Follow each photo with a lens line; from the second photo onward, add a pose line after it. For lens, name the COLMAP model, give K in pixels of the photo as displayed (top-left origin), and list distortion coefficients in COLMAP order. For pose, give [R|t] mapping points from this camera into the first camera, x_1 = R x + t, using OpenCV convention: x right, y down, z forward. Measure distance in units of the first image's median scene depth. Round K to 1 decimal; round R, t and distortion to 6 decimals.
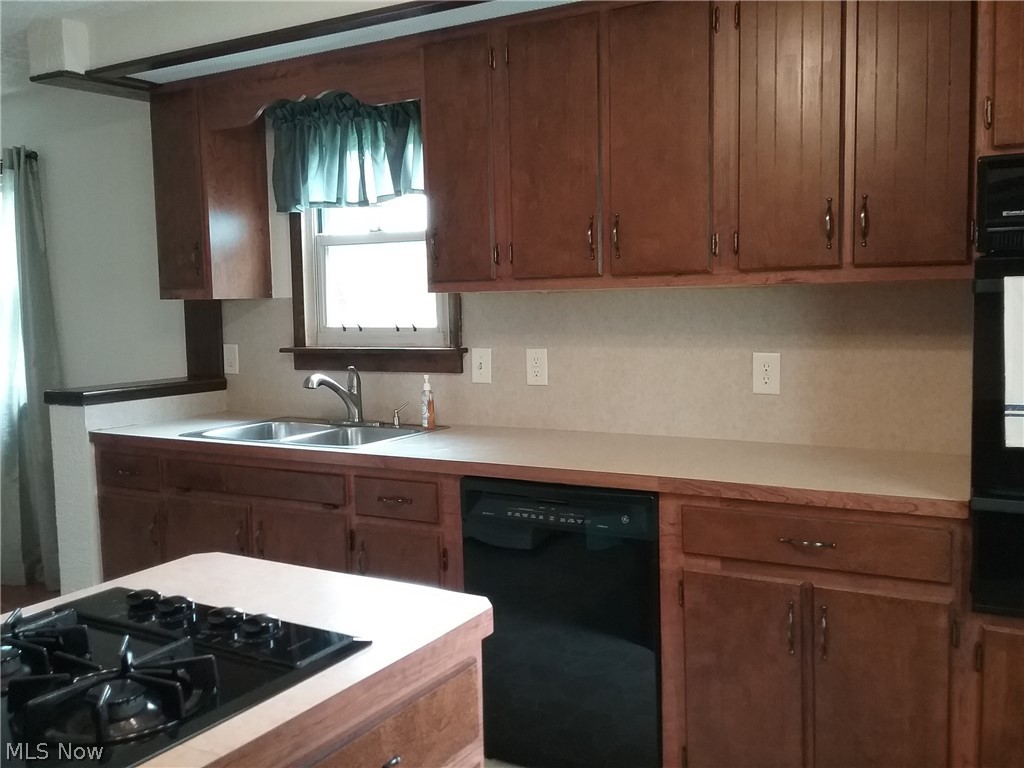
lens RADIAL K [[967.1, 0, 512.0], [0, 967.1, 384.0], [0, 0, 1]] dist [-0.002032, -0.001770]
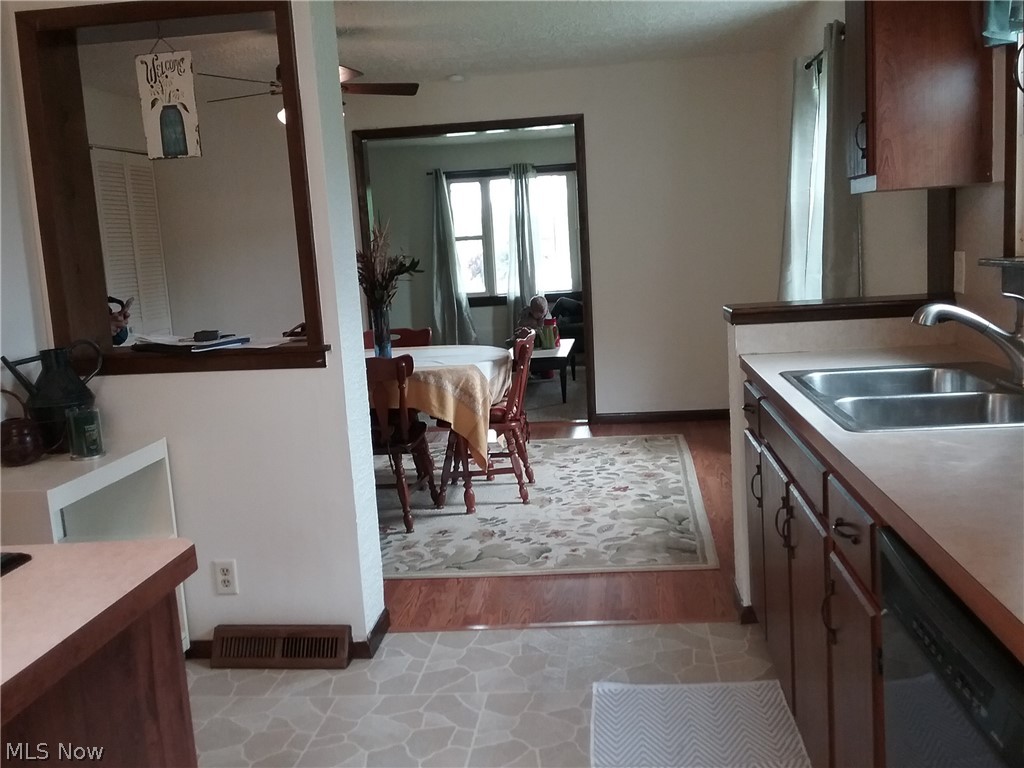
lens RADIAL K [[967.1, 0, 512.0], [0, 967.1, 384.0], [0, 0, 1]] dist [-0.002032, -0.001770]
pose [[0.418032, 0.133859, -0.898516, 0.255254], [-0.033745, 0.990690, 0.131891, -0.031377], [0.907805, -0.024814, 0.418657, 0.447217]]
